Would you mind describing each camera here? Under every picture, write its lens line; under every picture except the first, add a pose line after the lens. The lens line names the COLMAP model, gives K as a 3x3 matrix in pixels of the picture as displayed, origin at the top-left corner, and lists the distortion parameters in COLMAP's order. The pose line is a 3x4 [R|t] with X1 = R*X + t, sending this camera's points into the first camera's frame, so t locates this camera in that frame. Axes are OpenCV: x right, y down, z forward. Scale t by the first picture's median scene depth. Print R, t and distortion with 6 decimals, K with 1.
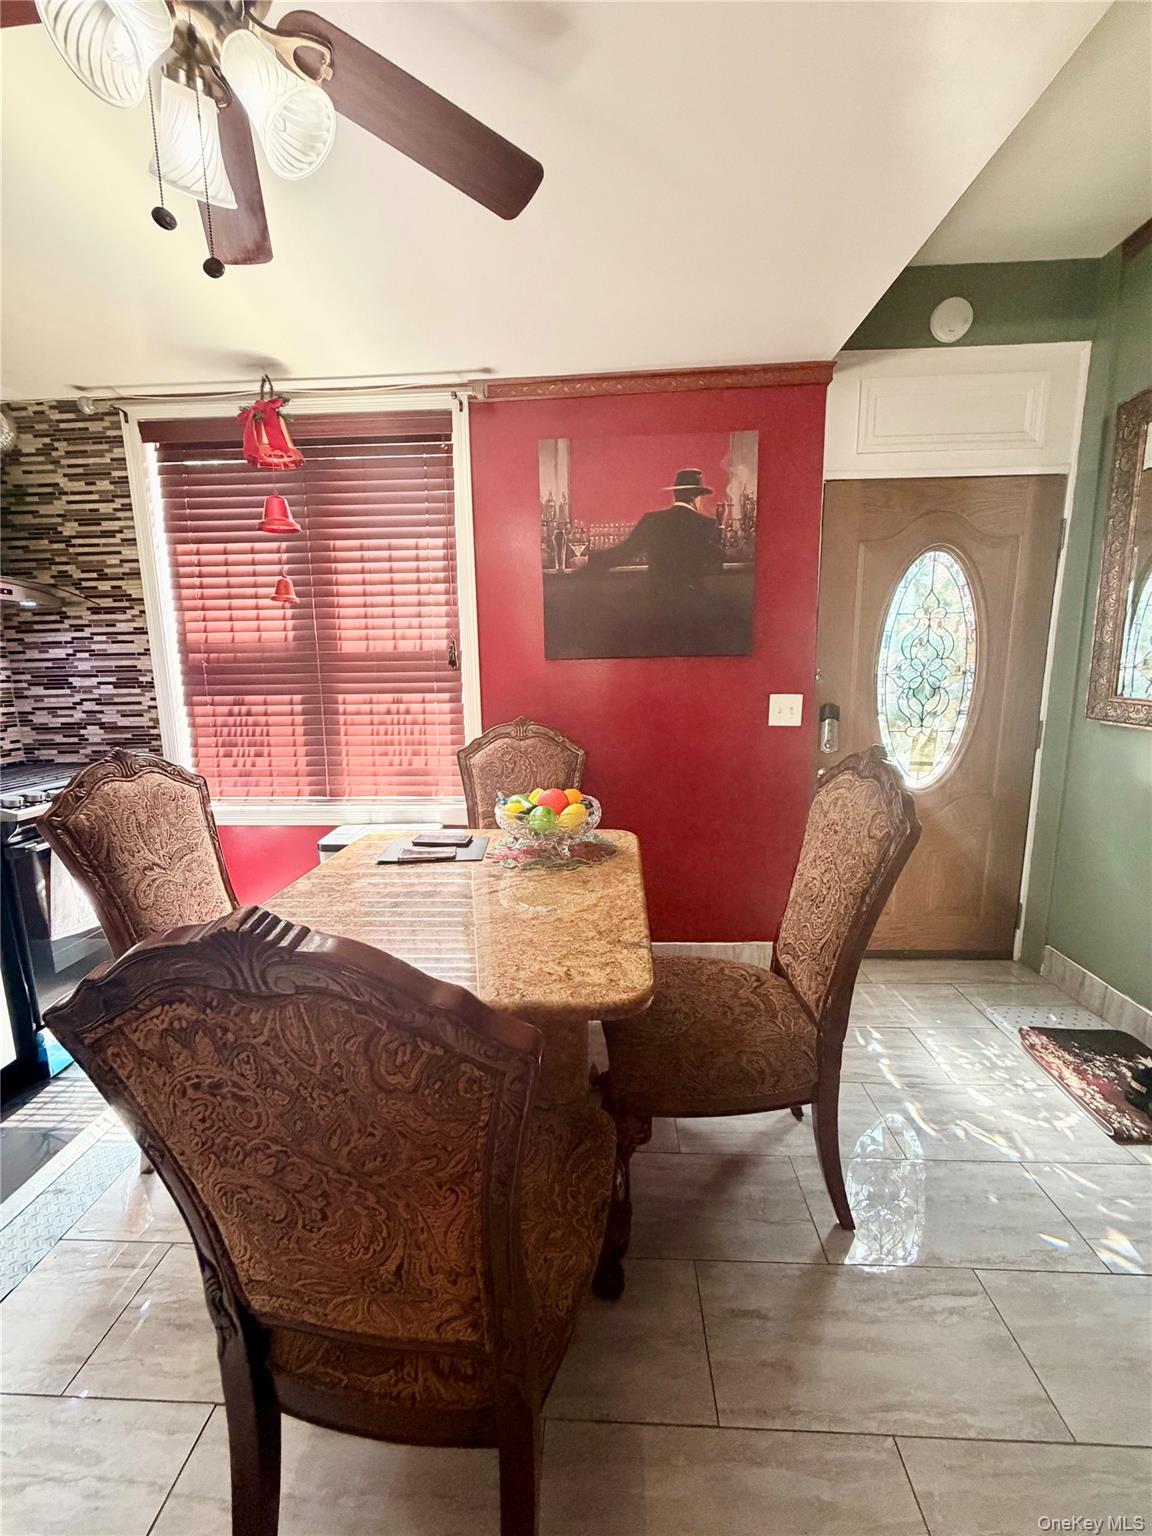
lens RADIAL K [[614.8, 0, 575.4], [0, 614.8, 768.1], [0, 0, 1]] dist [0.001262, -0.000247]
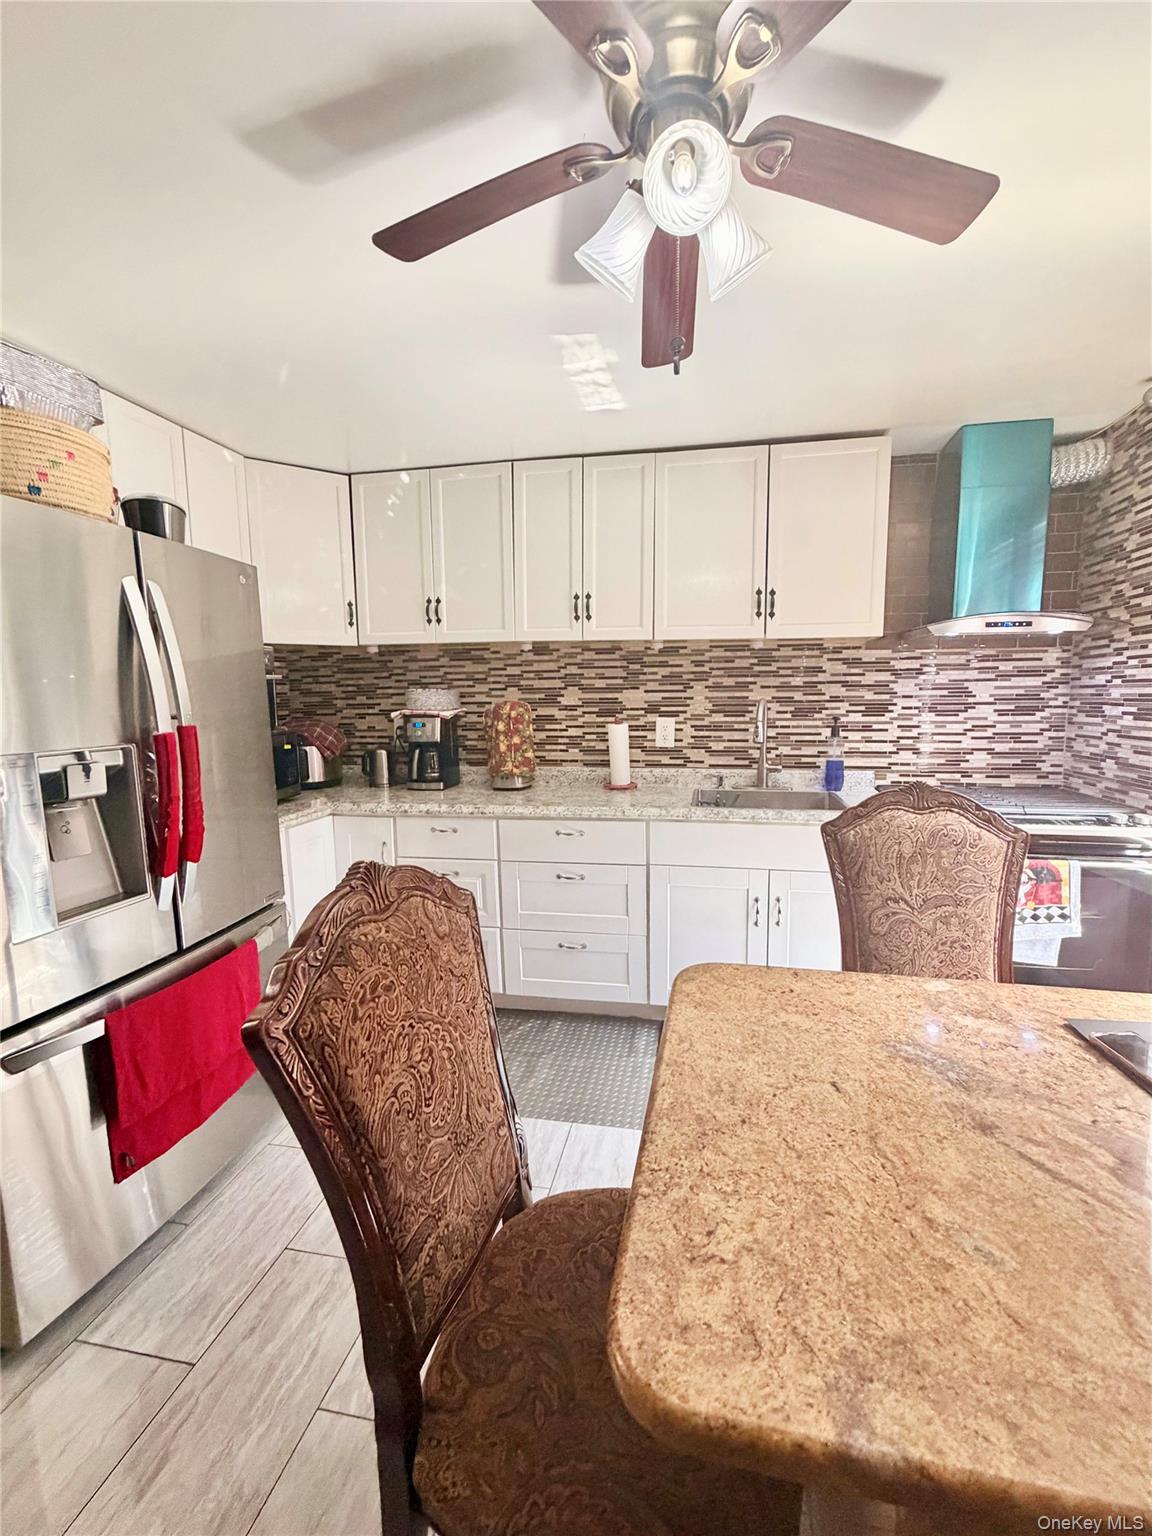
lens RADIAL K [[614.8, 0, 577.8], [0, 614.8, 766.4], [0, 0, 1]] dist [0.001262, -0.000247]
pose [[-0.133277, 0.133332, -0.982069, 0.208094], [-0.157124, 0.975534, 0.153768, -0.076980], [0.978544, 0.174801, -0.109067, 0.348003]]
